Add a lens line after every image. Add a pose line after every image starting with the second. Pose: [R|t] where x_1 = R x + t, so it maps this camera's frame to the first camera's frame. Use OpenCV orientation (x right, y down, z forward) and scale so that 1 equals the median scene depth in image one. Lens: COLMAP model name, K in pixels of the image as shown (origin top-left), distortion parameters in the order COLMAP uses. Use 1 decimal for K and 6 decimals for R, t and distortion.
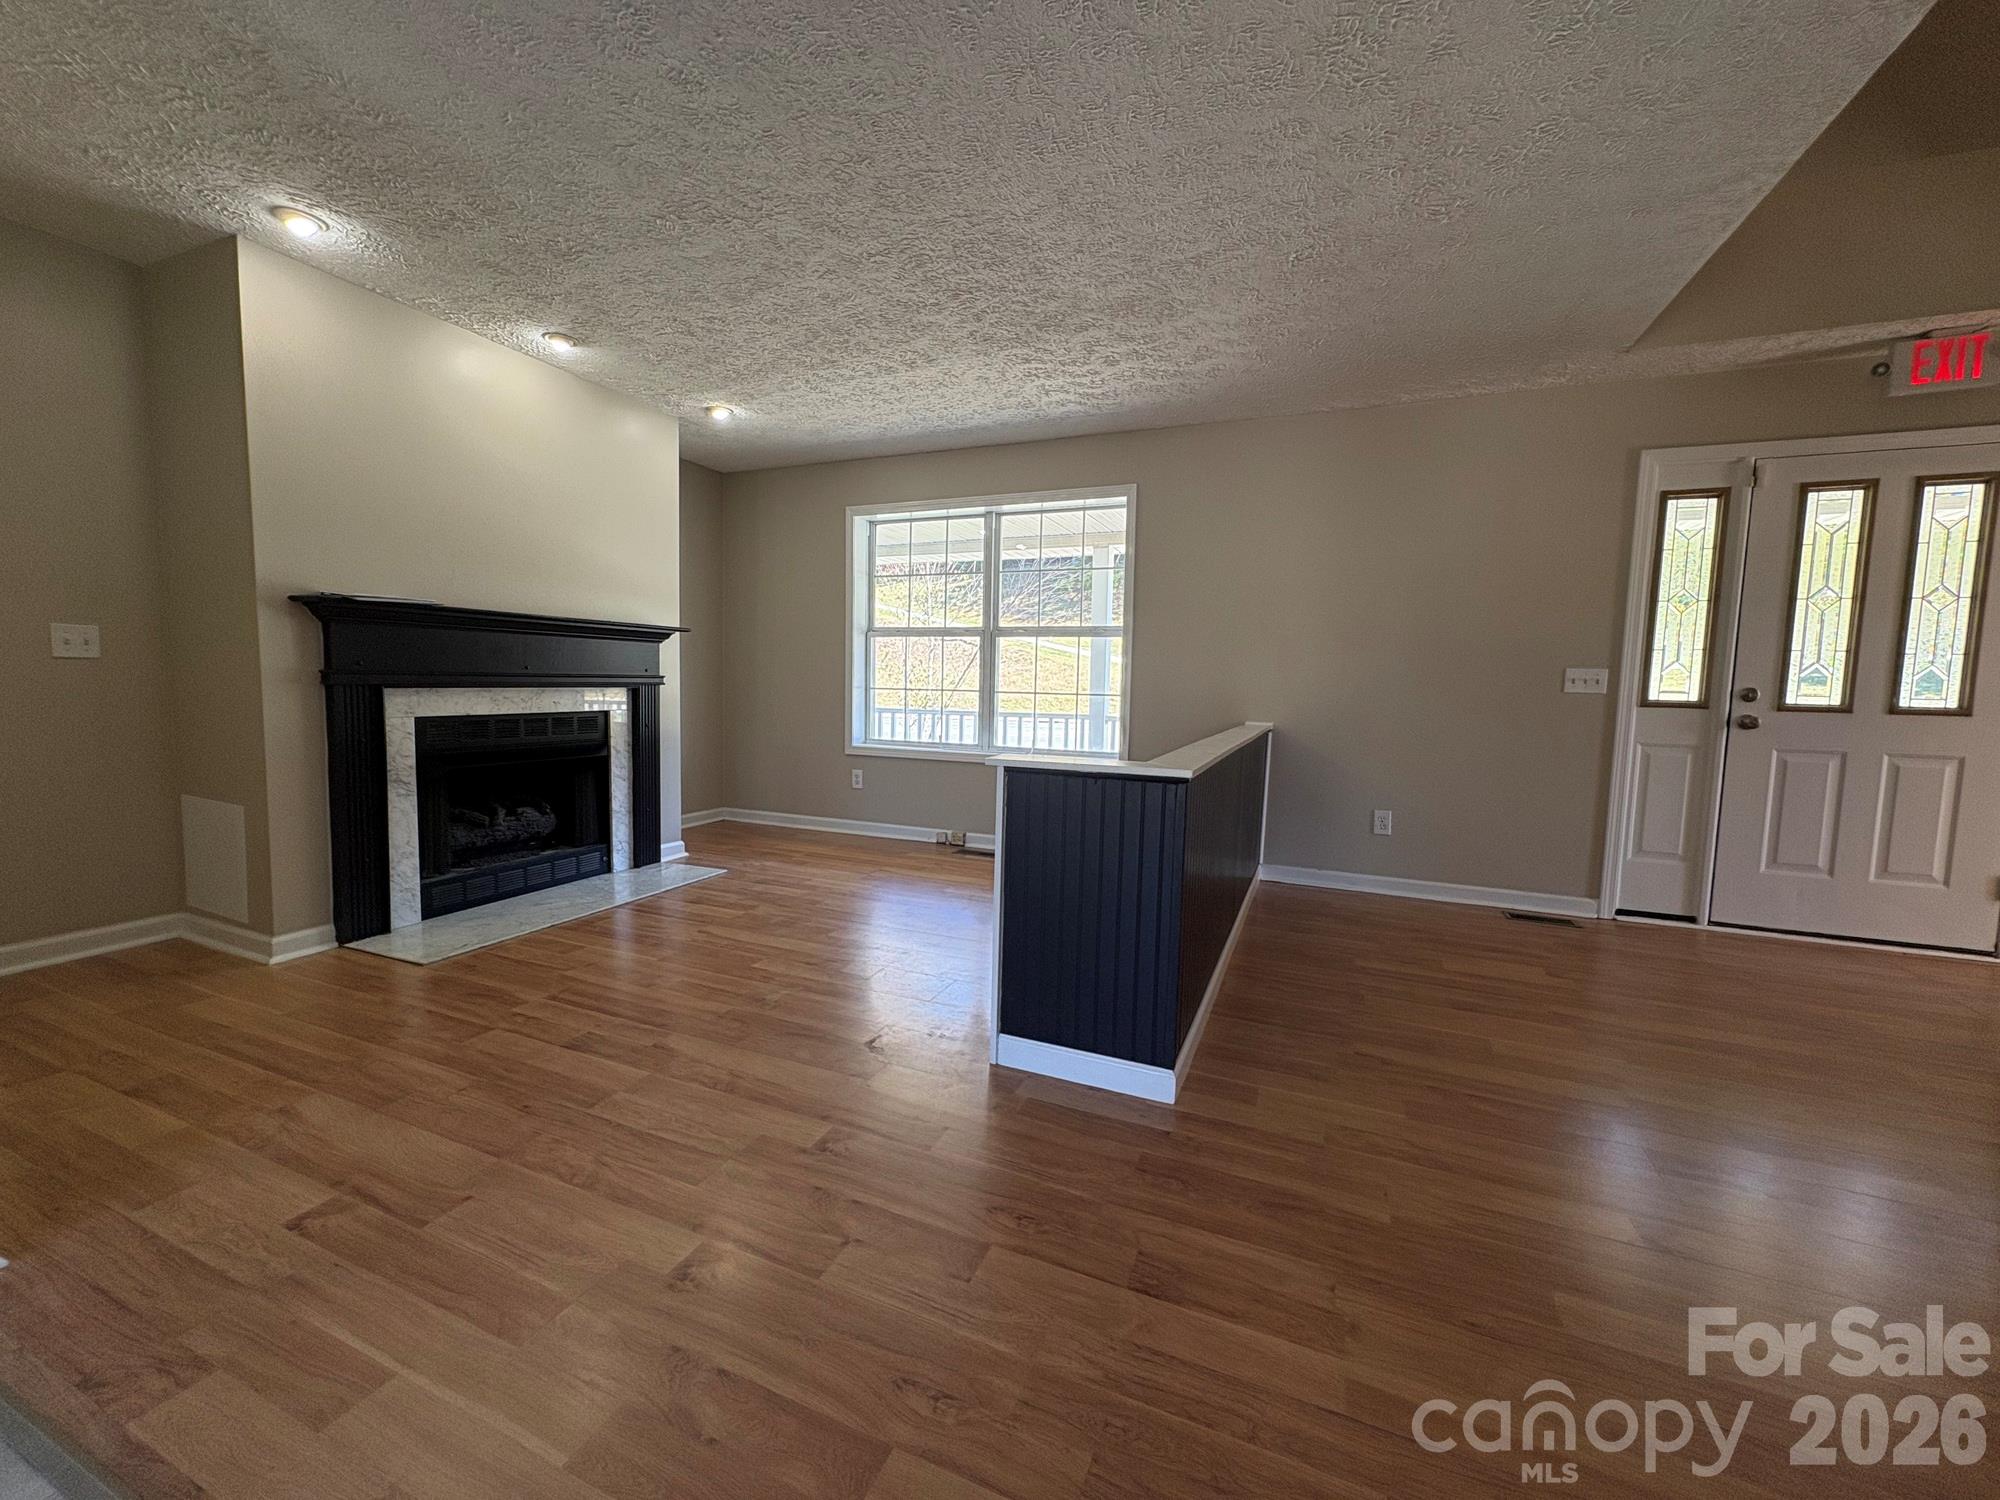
lens RADIAL K [[800.5, 0, 991.7], [0, 800.5, 751.5], [0, 0, 1]] dist [-0.000393, 0.000407]
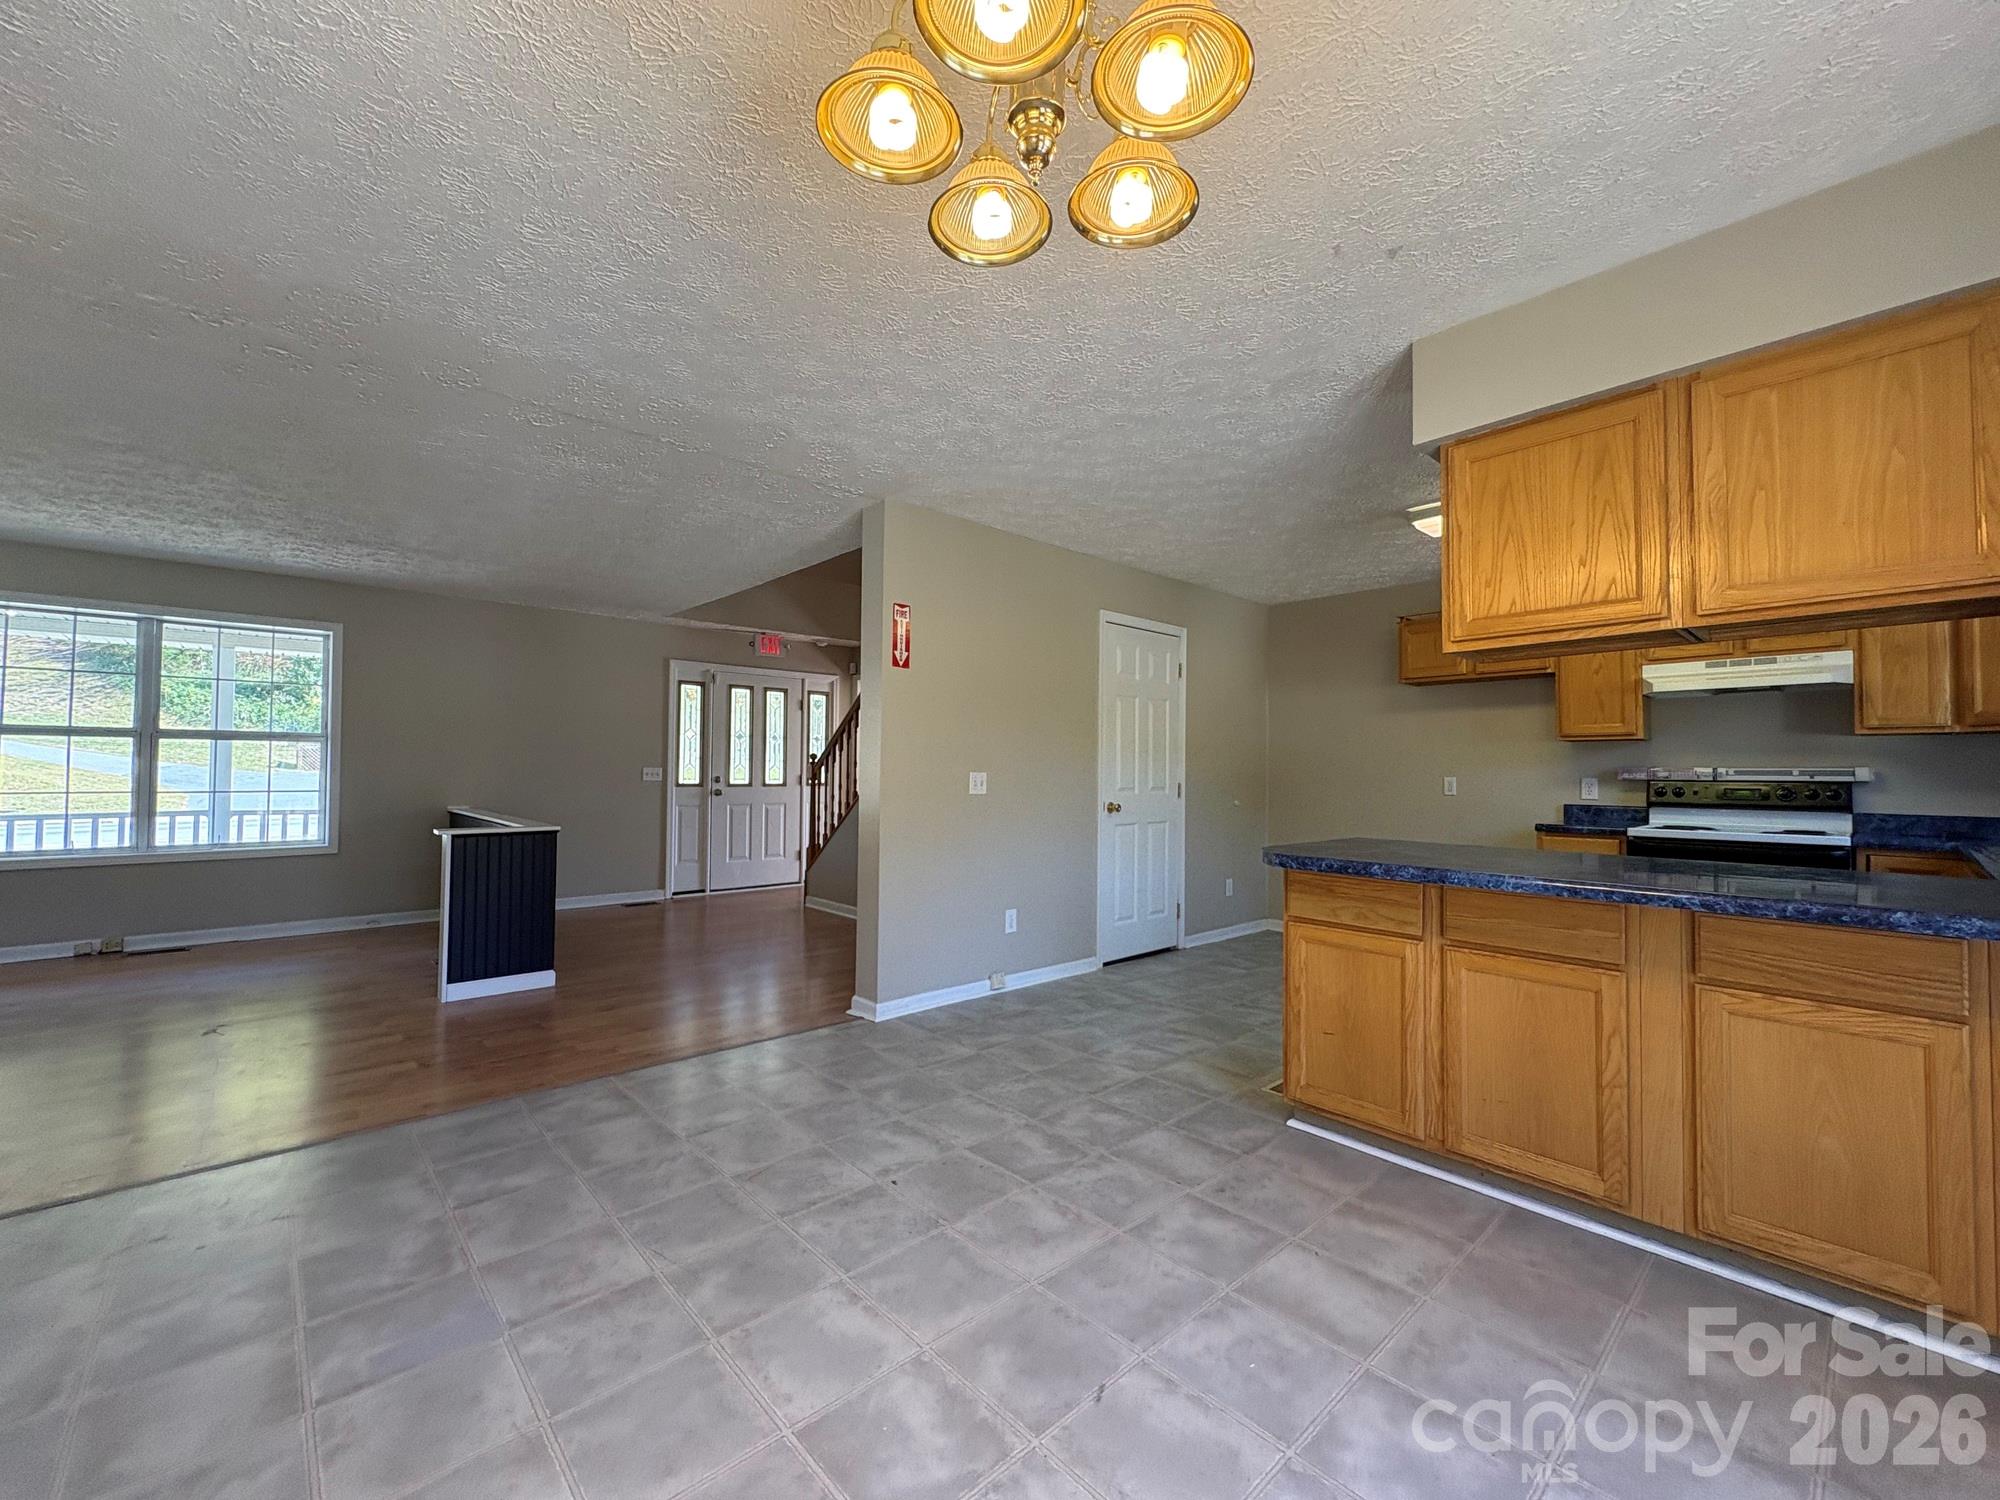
lens RADIAL K [[800.5, 0, 992.3], [0, 800.5, 745.6], [0, 0, 1]] dist [-0.000393, 0.000407]
pose [[0.419129, 0.010327, 0.907868, -0.658984], [0.079093, 0.995719, -0.047840, -0.001798], [-0.904475, 0.091857, 0.416518, -0.536504]]
